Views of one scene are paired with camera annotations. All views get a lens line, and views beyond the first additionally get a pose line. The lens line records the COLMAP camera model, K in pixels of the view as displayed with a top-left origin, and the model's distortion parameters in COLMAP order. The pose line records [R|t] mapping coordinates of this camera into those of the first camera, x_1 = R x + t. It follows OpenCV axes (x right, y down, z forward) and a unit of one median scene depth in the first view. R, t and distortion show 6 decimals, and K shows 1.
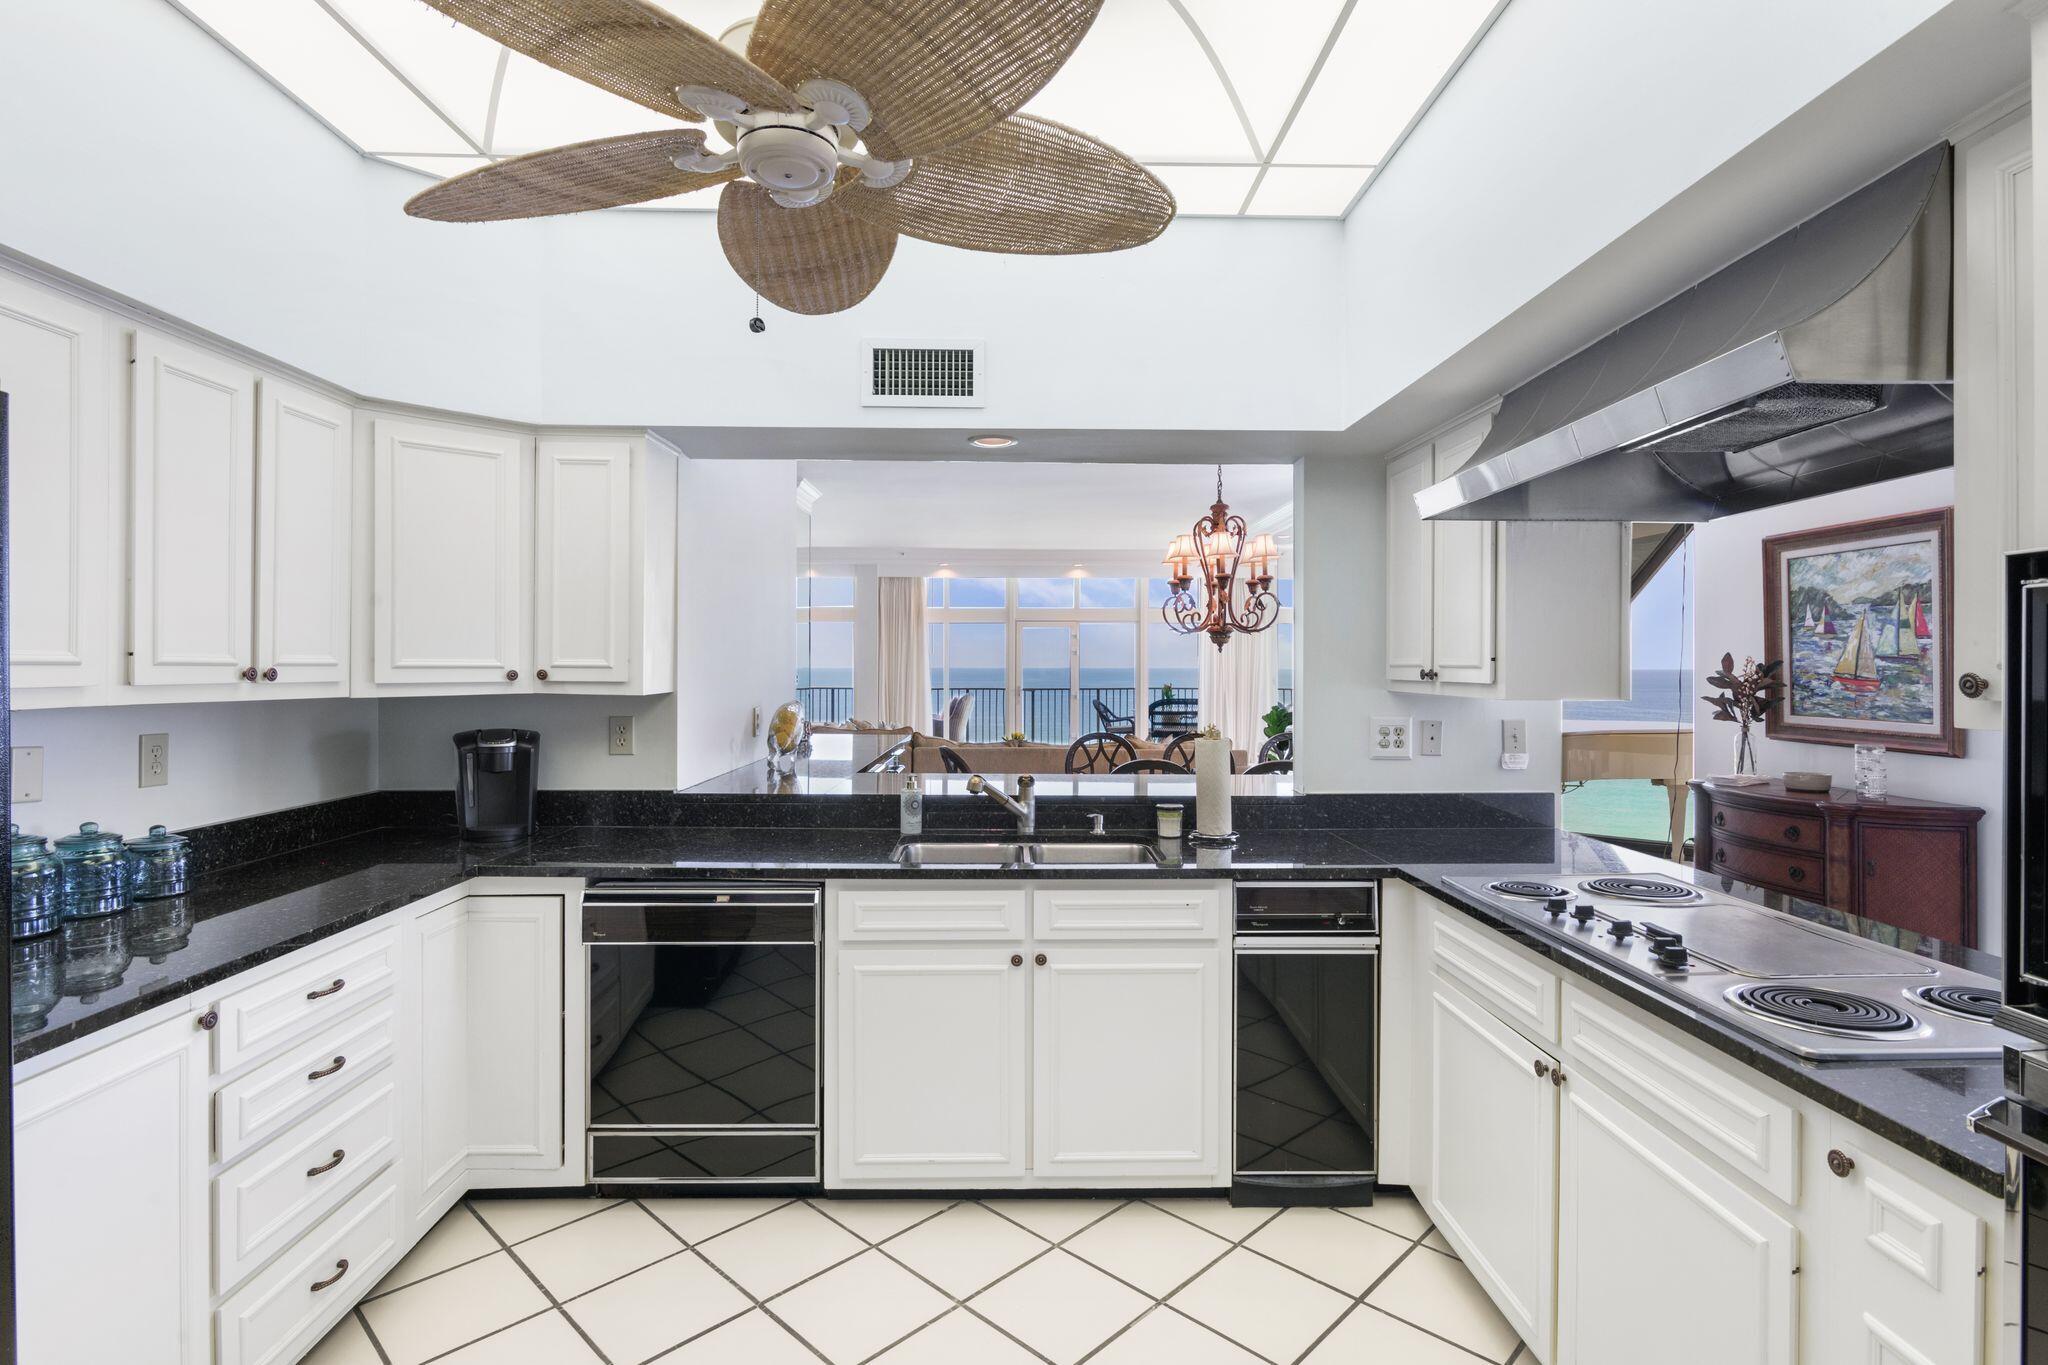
lens RADIAL K [[1013.8, 0, 1020.3], [0, 1013.8, 674.3], [0, 0, 1]] dist [-0.004769, -0.000923]
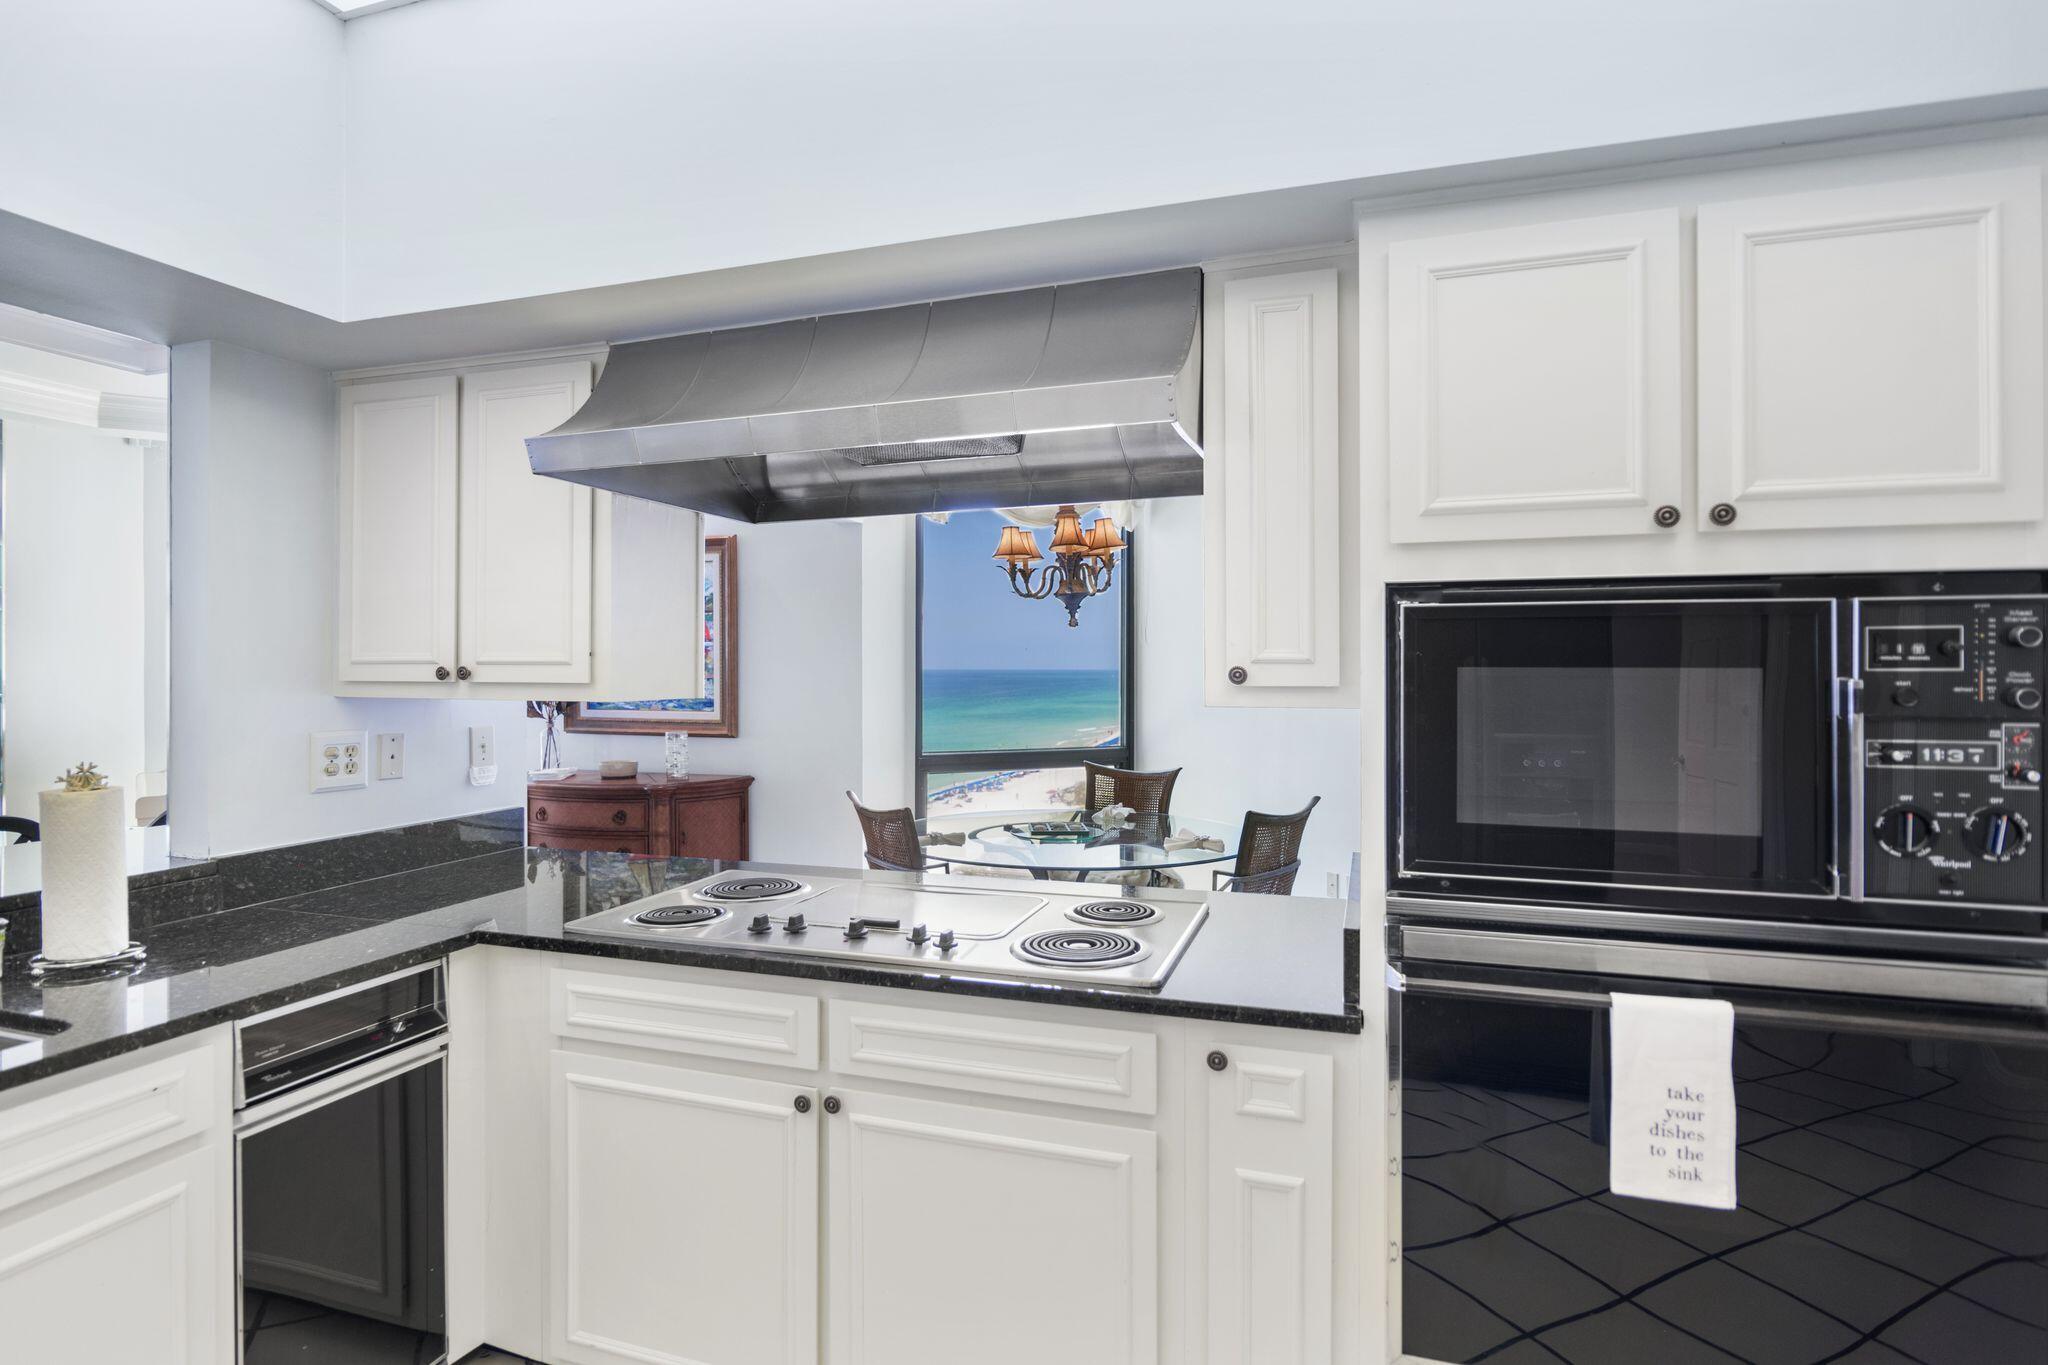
lens RADIAL K [[1013.8, 0, 1035.3], [0, 1013.8, 669.9], [0, 0, 1]] dist [-0.004769, -0.000923]
pose [[0.332820, -0.004444, 0.942980, -0.125222], [0.008364, 0.999963, 0.001761, -0.000070], [-0.942953, 0.007301, 0.332845, 0.227840]]
